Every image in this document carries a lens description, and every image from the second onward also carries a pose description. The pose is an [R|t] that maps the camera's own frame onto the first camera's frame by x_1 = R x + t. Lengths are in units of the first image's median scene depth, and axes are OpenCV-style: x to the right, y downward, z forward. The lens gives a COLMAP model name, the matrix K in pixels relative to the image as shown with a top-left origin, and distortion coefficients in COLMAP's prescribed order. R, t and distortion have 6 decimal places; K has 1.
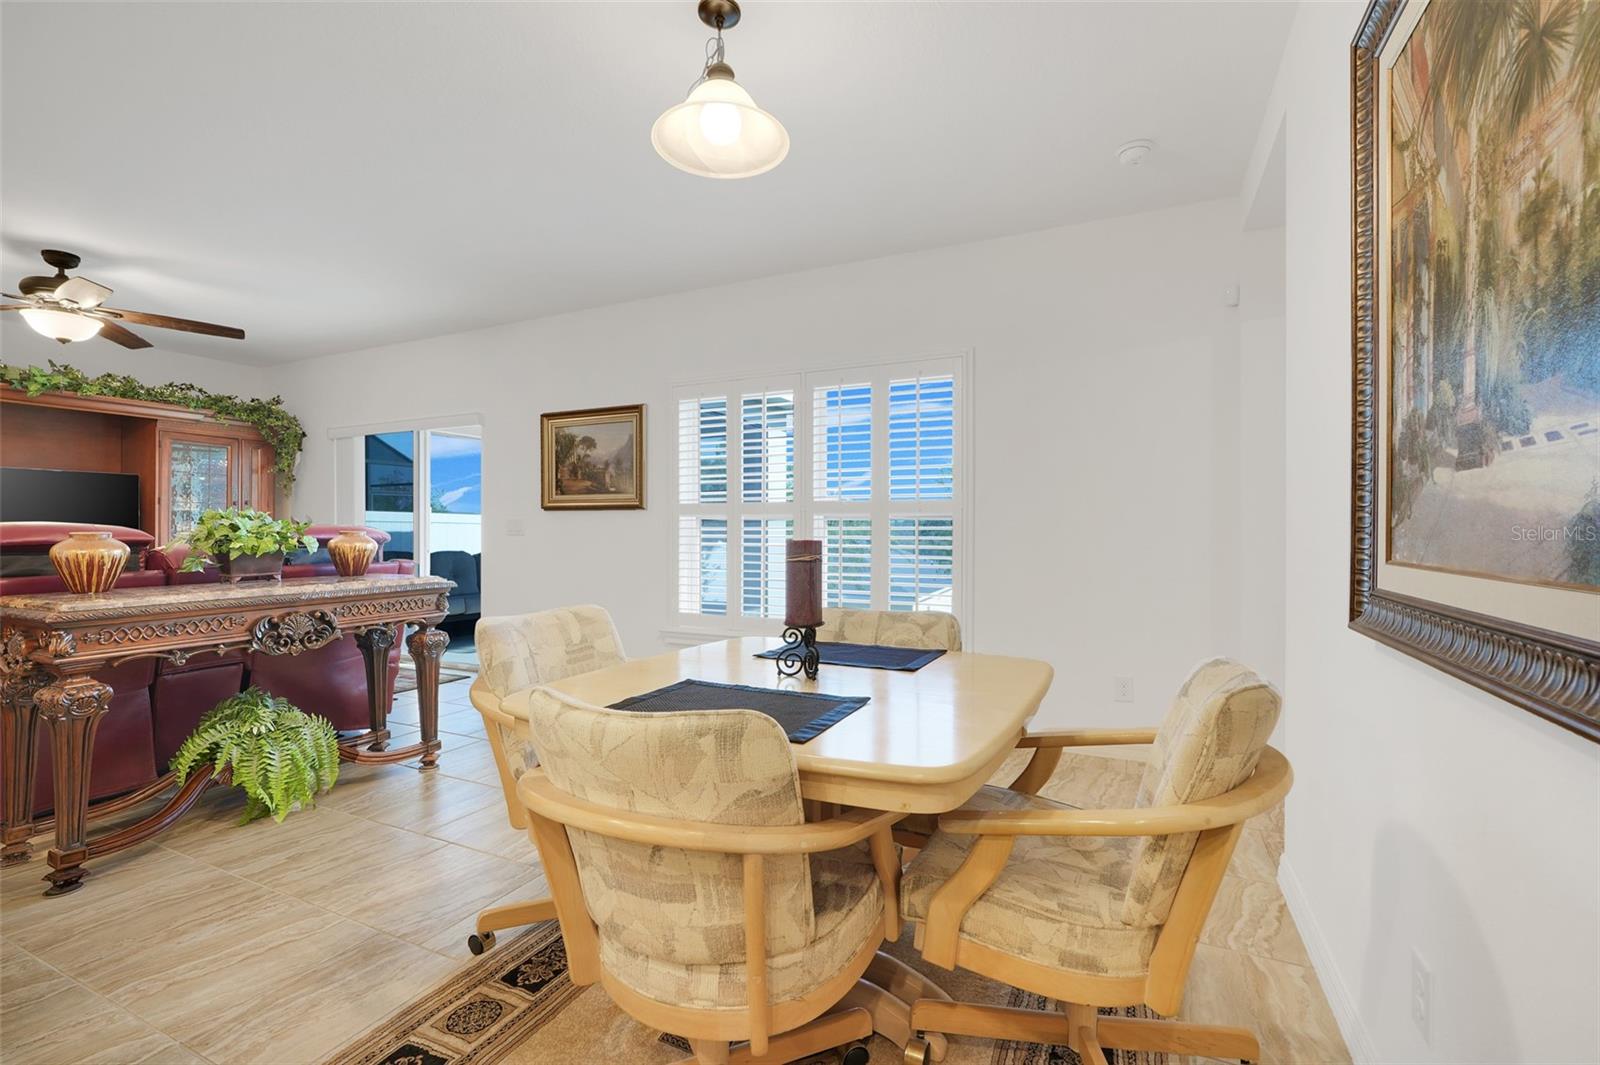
lens RADIAL K [[705.6, 0, 799.8], [0, 705.6, 536.6], [0, 0, 1]] dist [-0.009051, 0.003074]
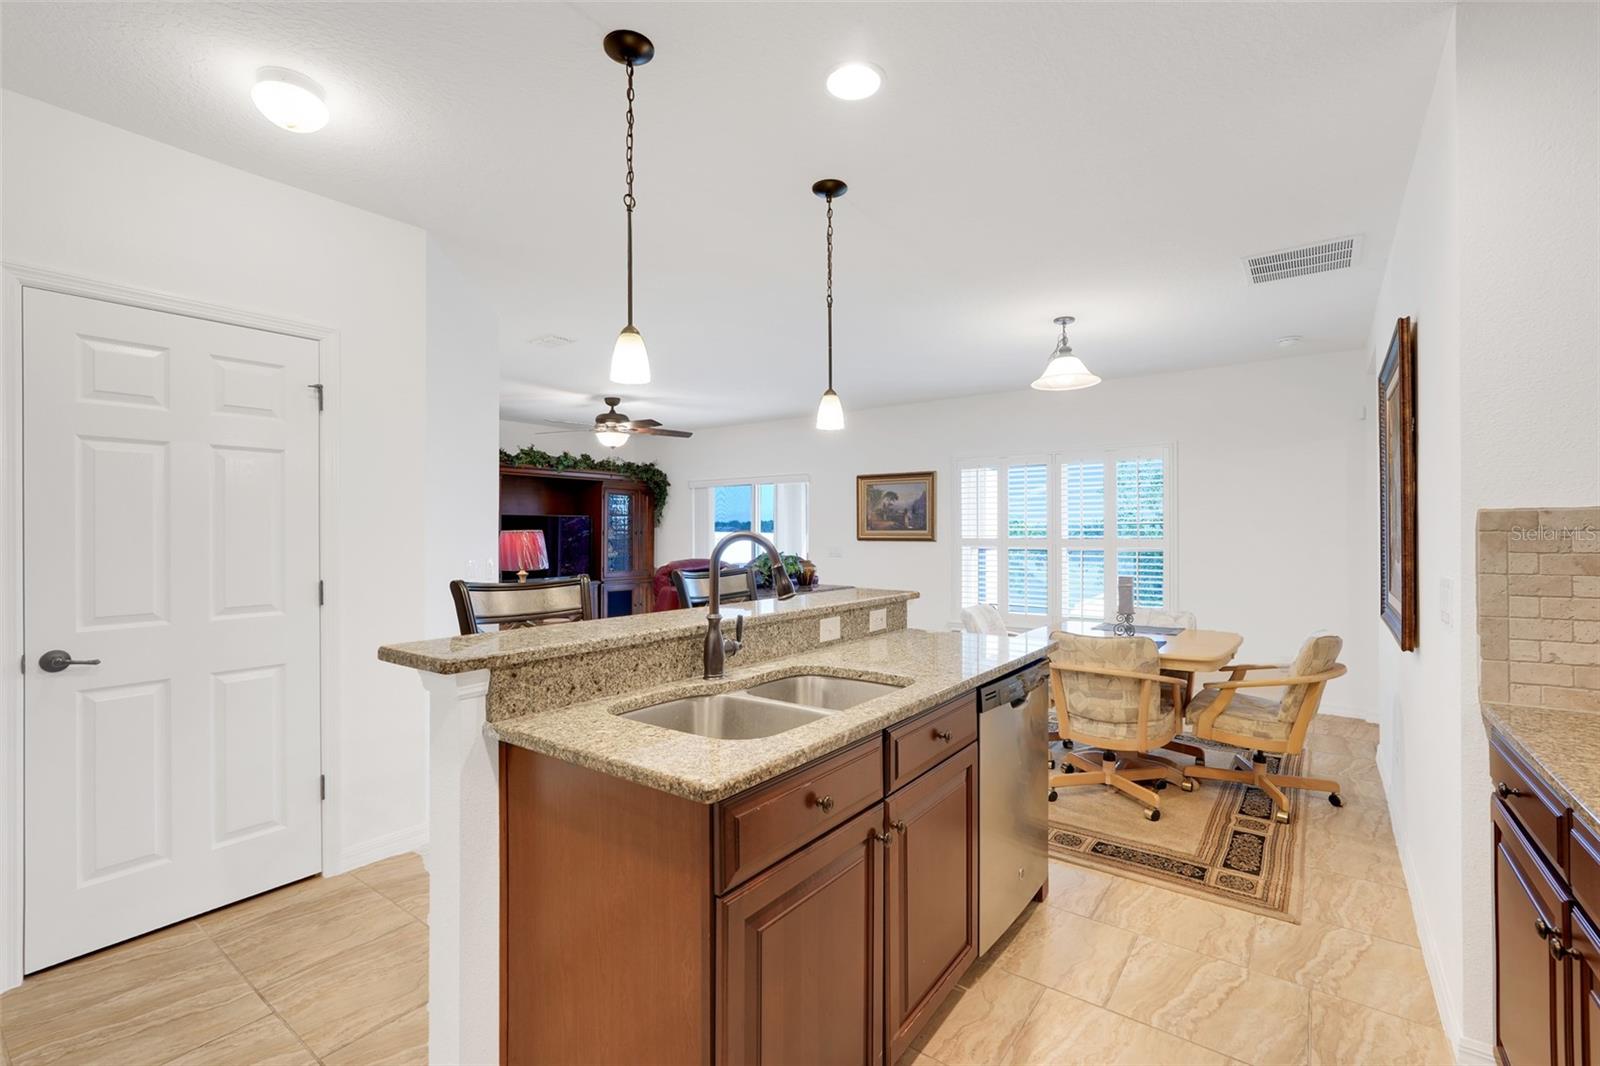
lens RADIAL K [[705.6, 0, 793.9], [0, 705.6, 523.6], [0, 0, 1]] dist [-0.009051, 0.003074]
pose [[0.980676, -0.004229, -0.195593, -0.269420], [-0.000242, 0.999739, -0.022827, -0.050792], [0.195639, 0.022433, 0.980419, -0.654421]]
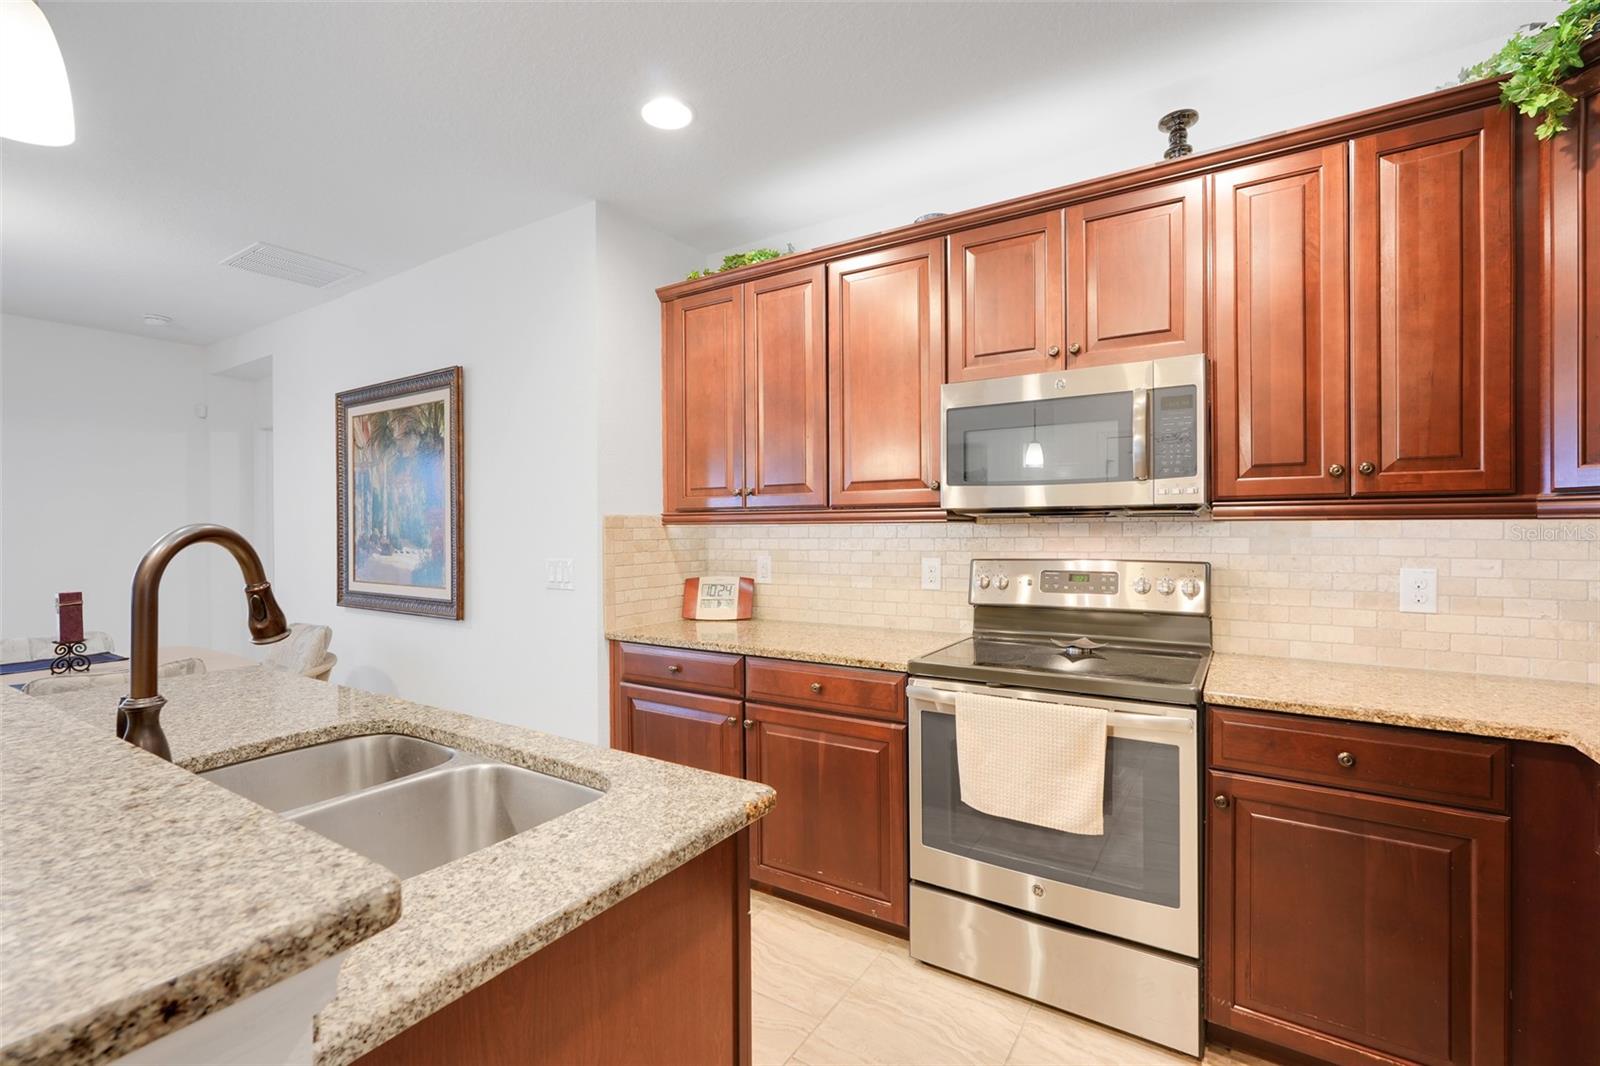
lens RADIAL K [[705.6, 0, 794.9], [0, 705.6, 522.6], [0, 0, 1]] dist [-0.009051, 0.003074]
pose [[0.126786, 0.008525, 0.991893, -0.636285], [0.014230, 0.999845, -0.010412, -0.051449], [-0.991828, 0.015435, 0.126645, -0.420087]]
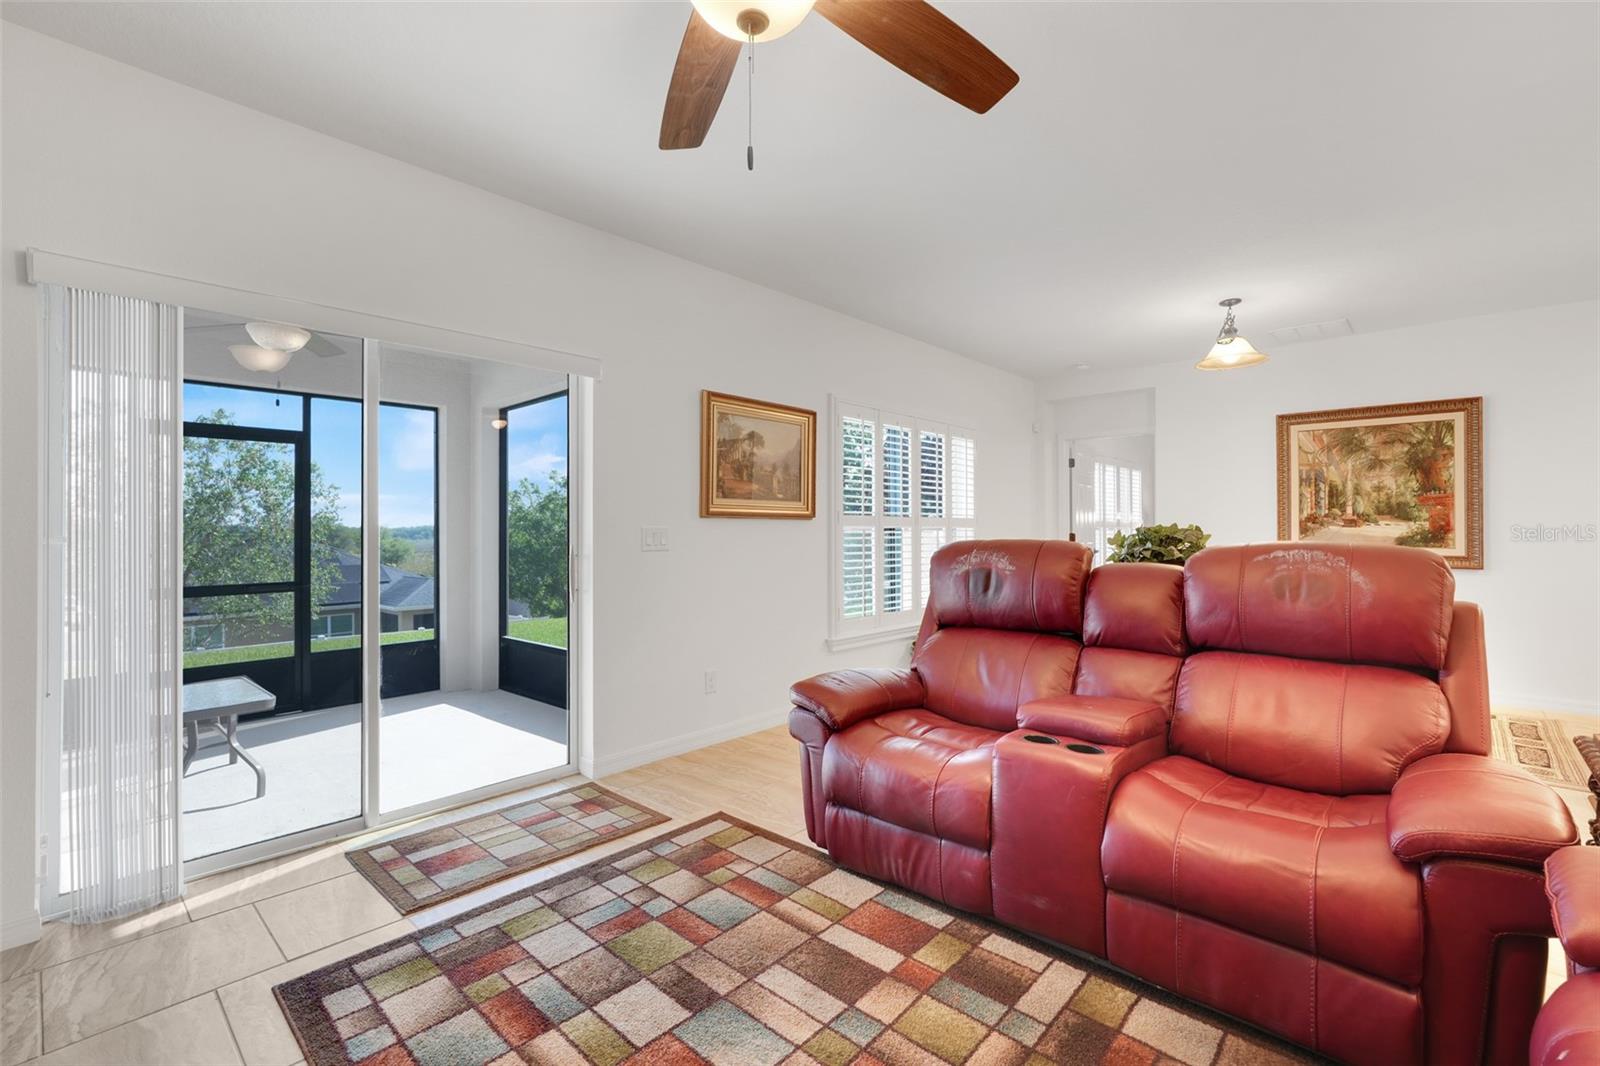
lens RADIAL K [[705.6, 0, 795.4], [0, 705.6, 536.7], [0, 0, 1]] dist [-0.009051, 0.003074]
pose [[0.291168, -0.010490, 0.956614, -1.414443], [0.010820, 0.999912, 0.007672, -0.027445], [-0.956611, 0.008117, 0.291256, 0.905178]]
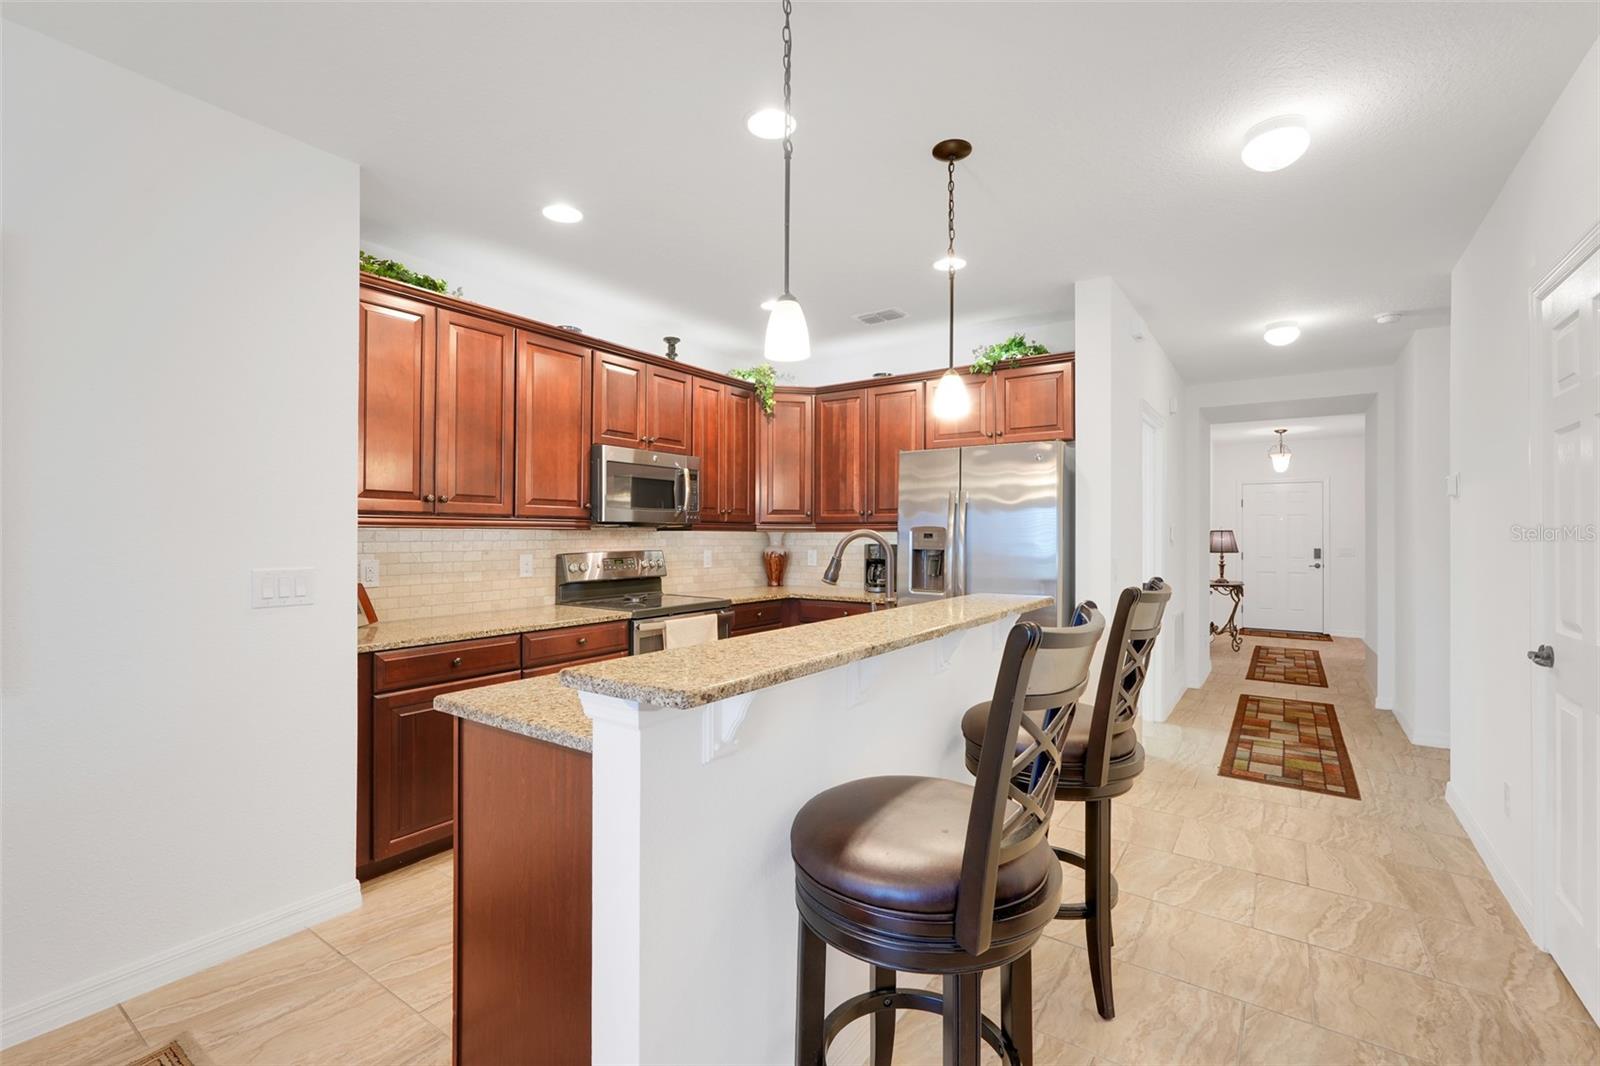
lens RADIAL K [[705.6, 0, 794.4], [0, 705.6, 530.9], [0, 0, 1]] dist [-0.009051, 0.003074]
pose [[-0.987010, -0.000389, 0.160659, -0.441579], [0.000089, 0.999996, 0.002967, -0.057439], [-0.160660, 0.002942, -0.987005, 0.454835]]
